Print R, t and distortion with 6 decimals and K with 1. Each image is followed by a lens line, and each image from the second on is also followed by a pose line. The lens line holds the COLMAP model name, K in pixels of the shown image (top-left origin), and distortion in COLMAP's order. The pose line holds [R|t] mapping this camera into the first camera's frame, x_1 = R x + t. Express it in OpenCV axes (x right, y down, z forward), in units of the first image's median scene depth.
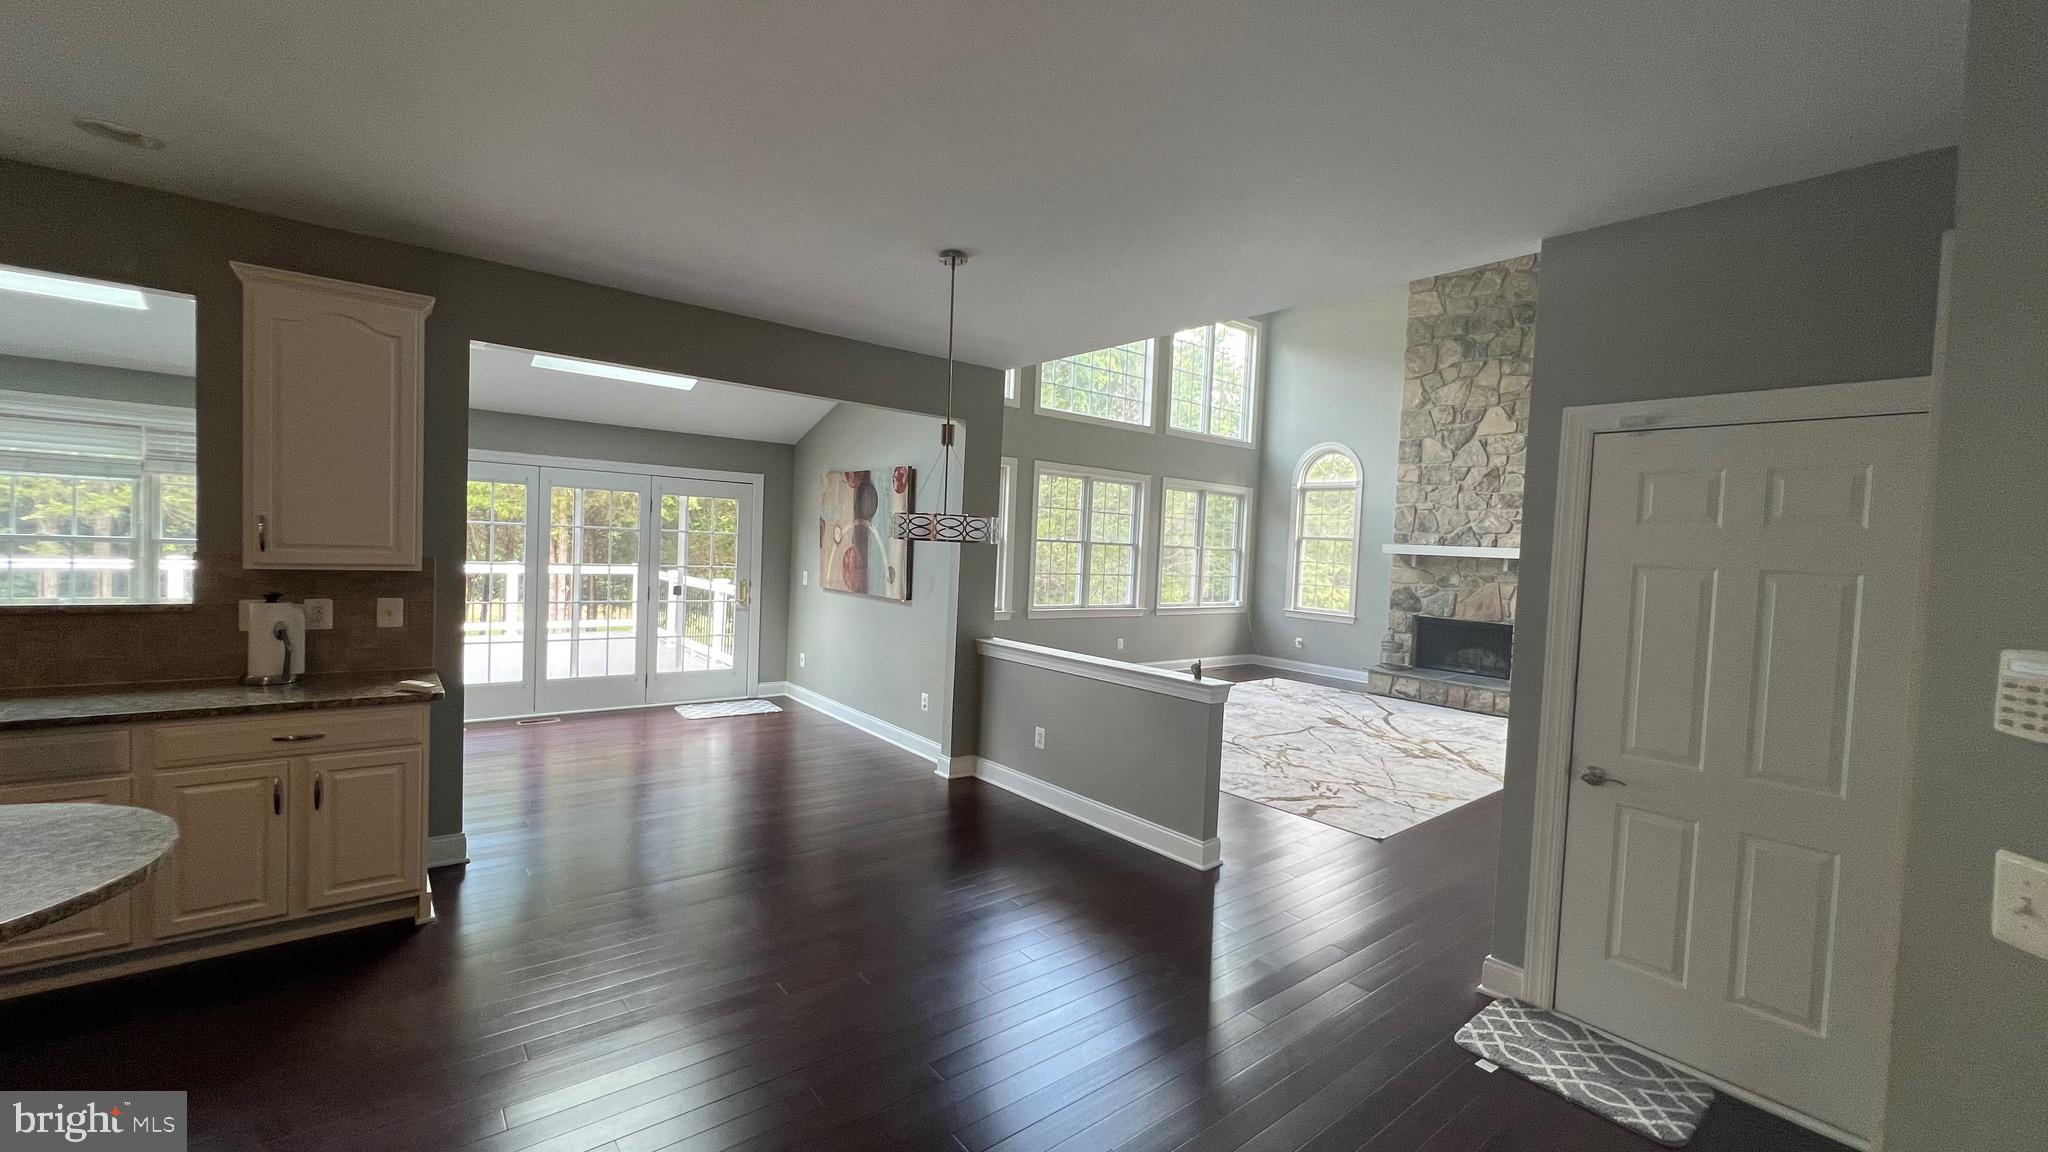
lens RADIAL K [[820.7, 0, 1023.2], [0, 820.7, 573.7], [0, 0, 1]] dist [-0.000565, 0.000726]
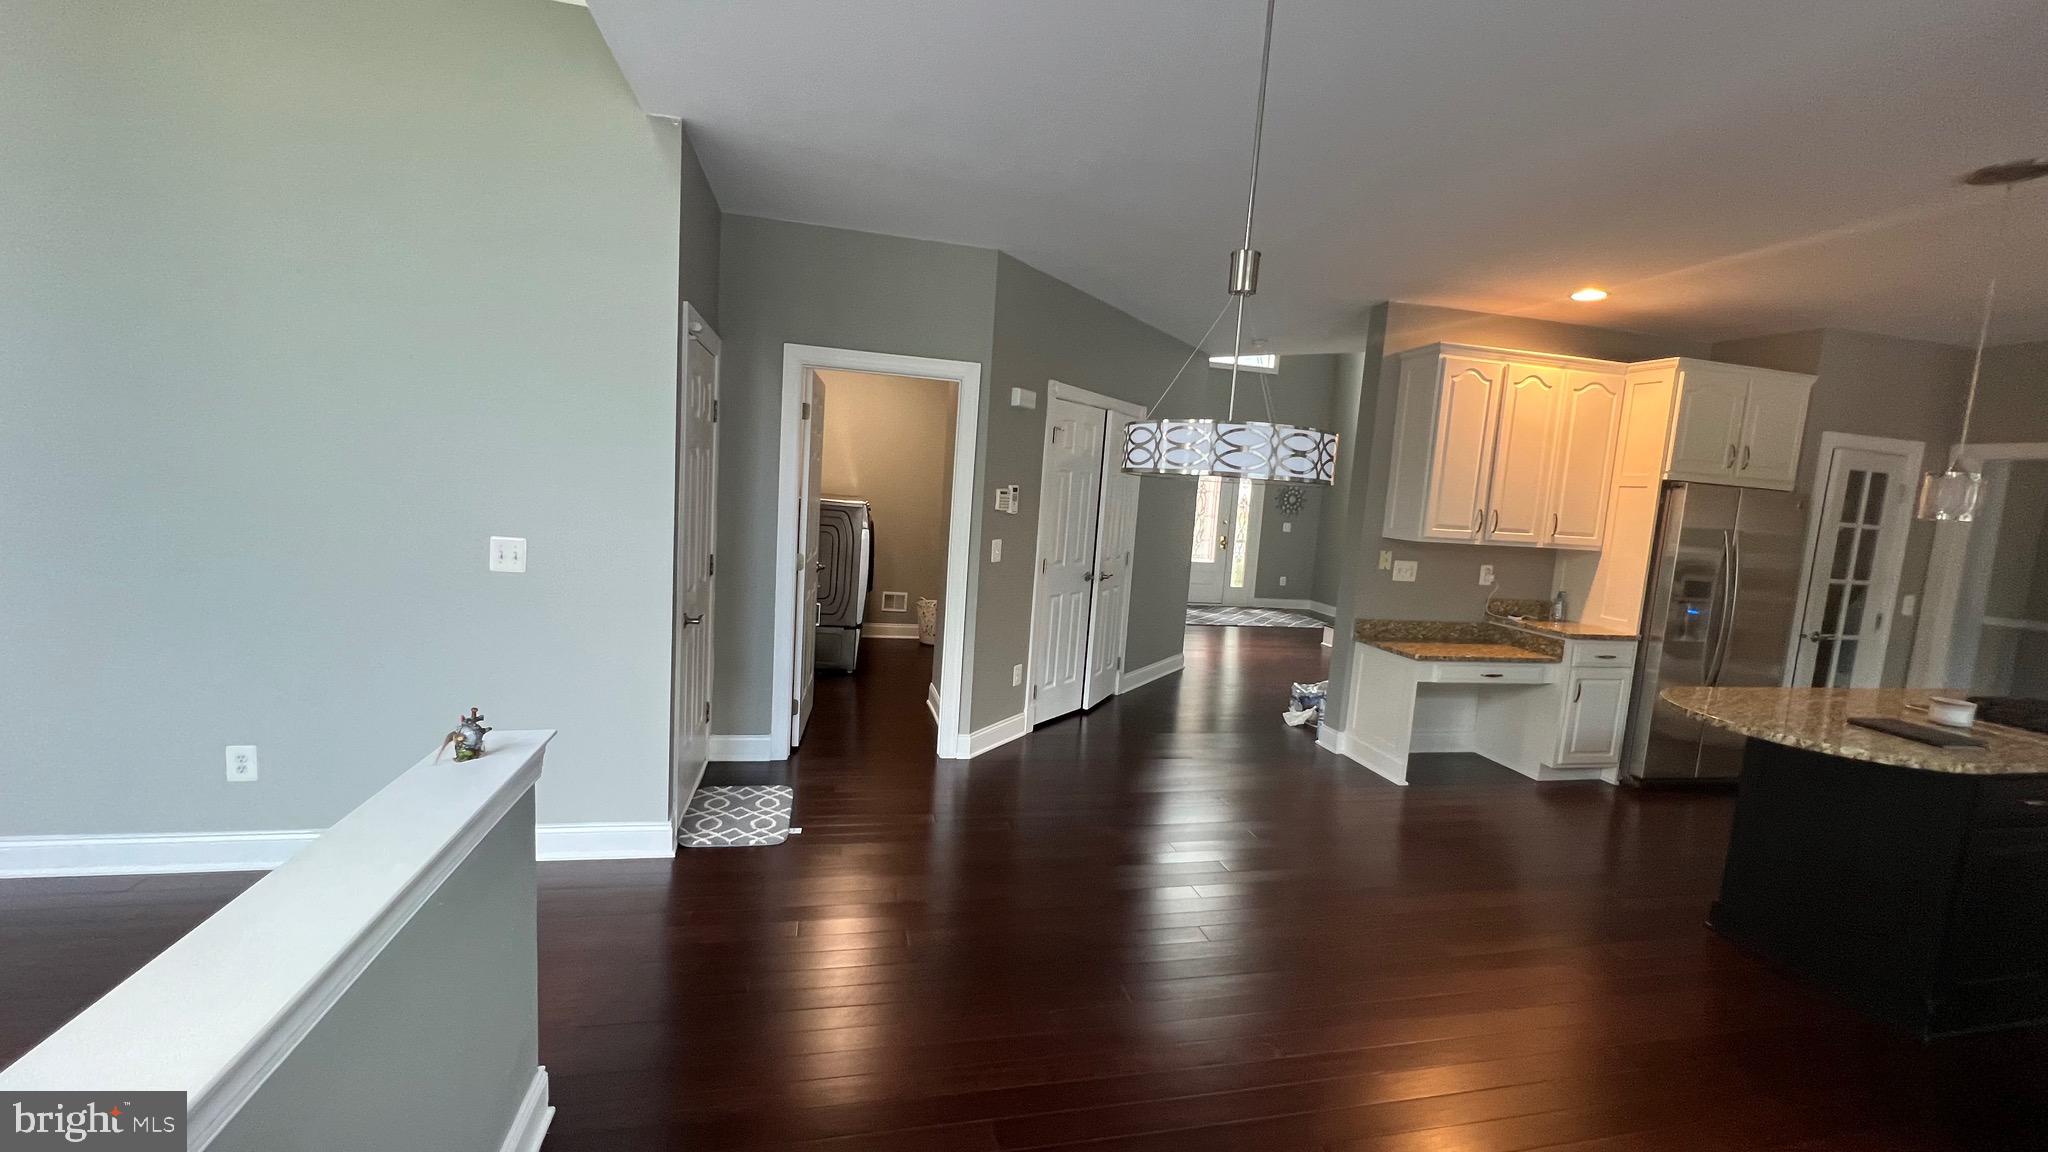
lens RADIAL K [[820.7, 0, 1028.0], [0, 820.7, 569.9], [0, 0, 1]] dist [-0.000565, 0.000726]
pose [[-0.892842, -0.148765, 0.425091, -0.083331], [-0.089678, 0.983694, 0.155900, -0.019719], [-0.441352, 0.101073, -0.891624, 0.576462]]
